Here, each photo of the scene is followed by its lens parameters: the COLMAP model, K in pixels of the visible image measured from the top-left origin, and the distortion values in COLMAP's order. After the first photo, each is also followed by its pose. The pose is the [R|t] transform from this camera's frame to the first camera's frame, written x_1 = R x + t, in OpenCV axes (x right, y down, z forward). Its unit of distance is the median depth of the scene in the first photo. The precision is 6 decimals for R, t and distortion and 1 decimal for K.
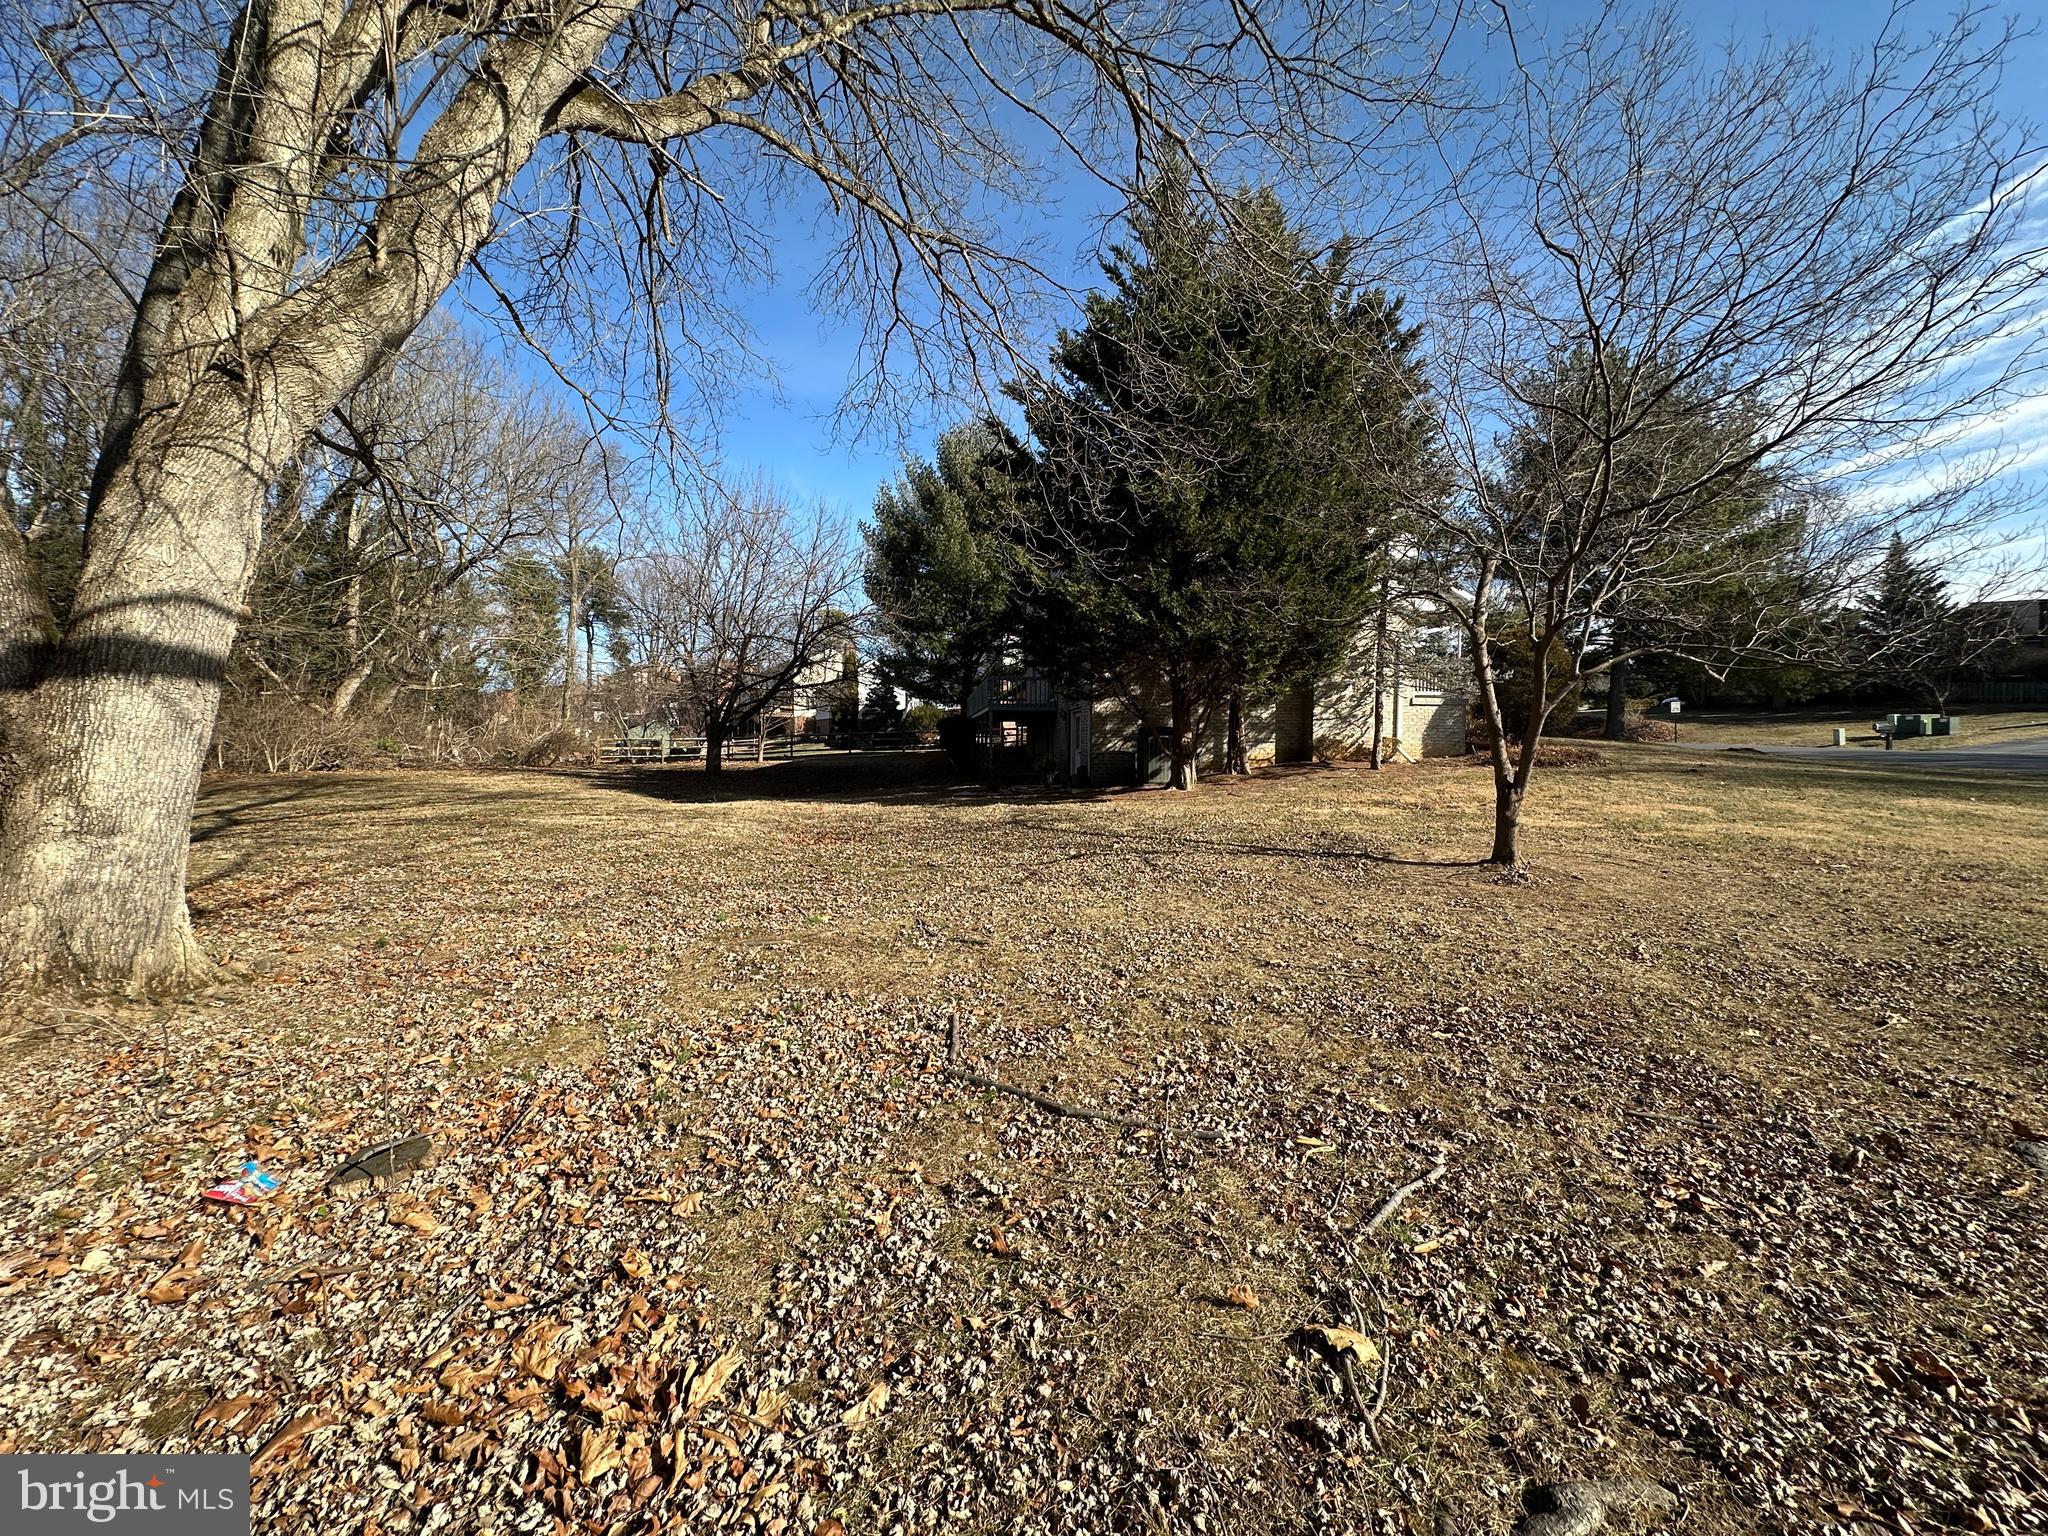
lens RADIAL K [[814.1, 0, 1024.2], [0, 814.1, 761.6], [0, 0, 1]] dist [-0.001774, 0.000948]
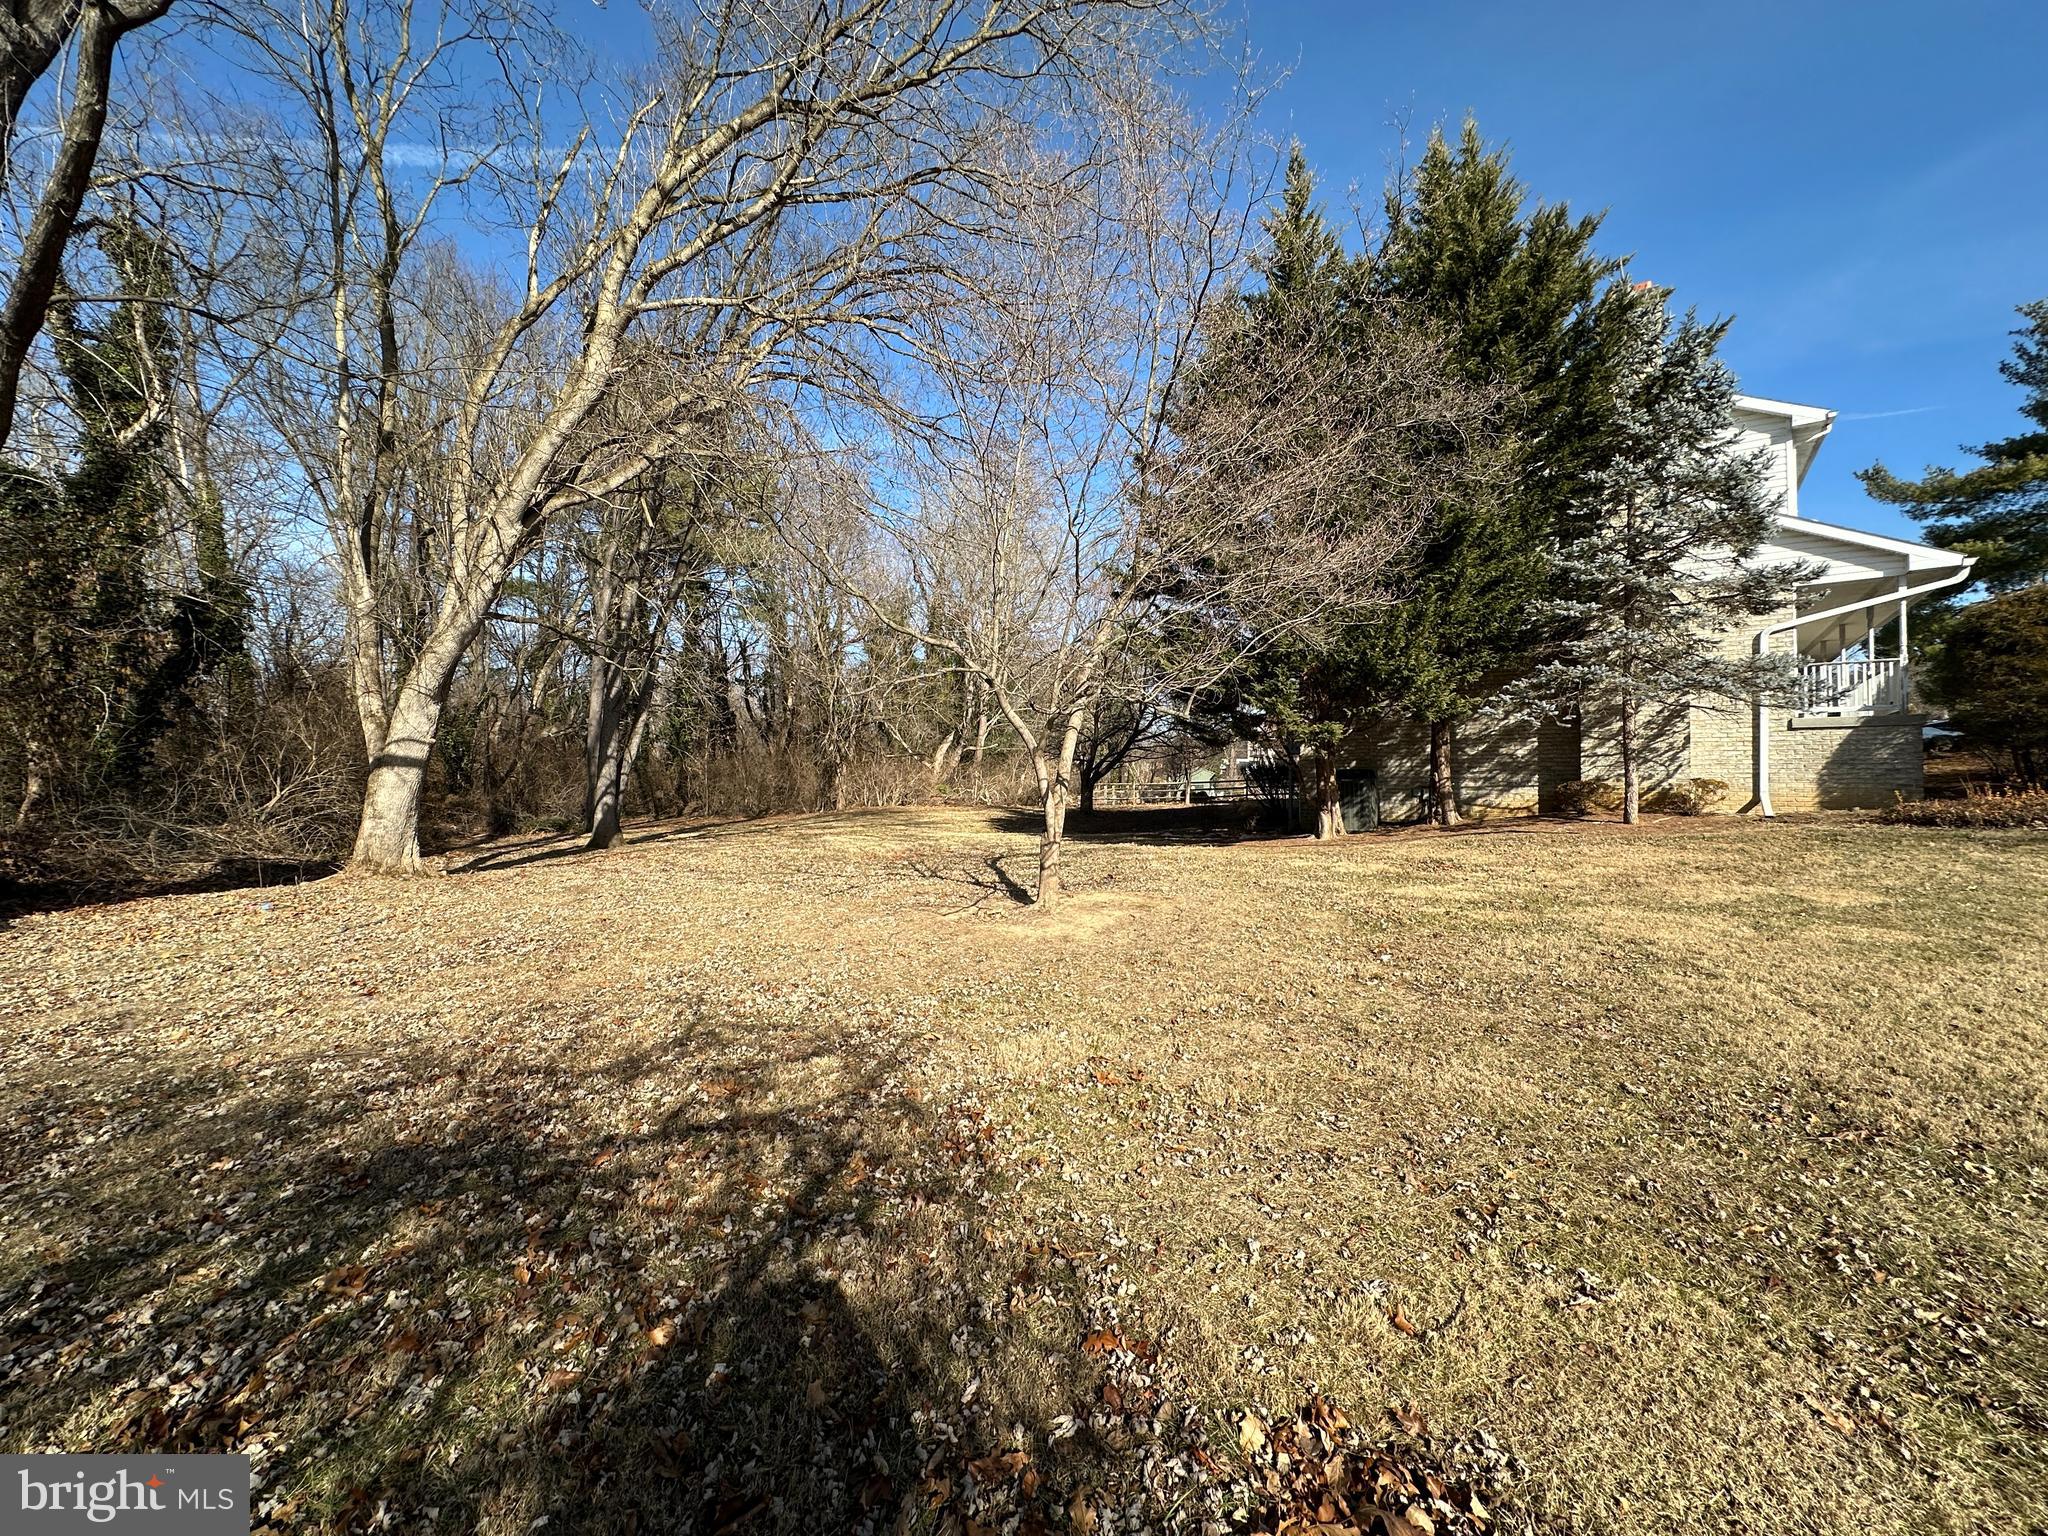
lens RADIAL K [[814.1, 0, 1023.1], [0, 814.1, 765.4], [0, 0, 1]] dist [-0.001774, 0.000948]
pose [[0.710773, -0.019085, -0.703163, 2.536787], [-0.014858, 0.999002, -0.042133, -0.017335], [0.703265, 0.040395, 0.709779, 0.475970]]
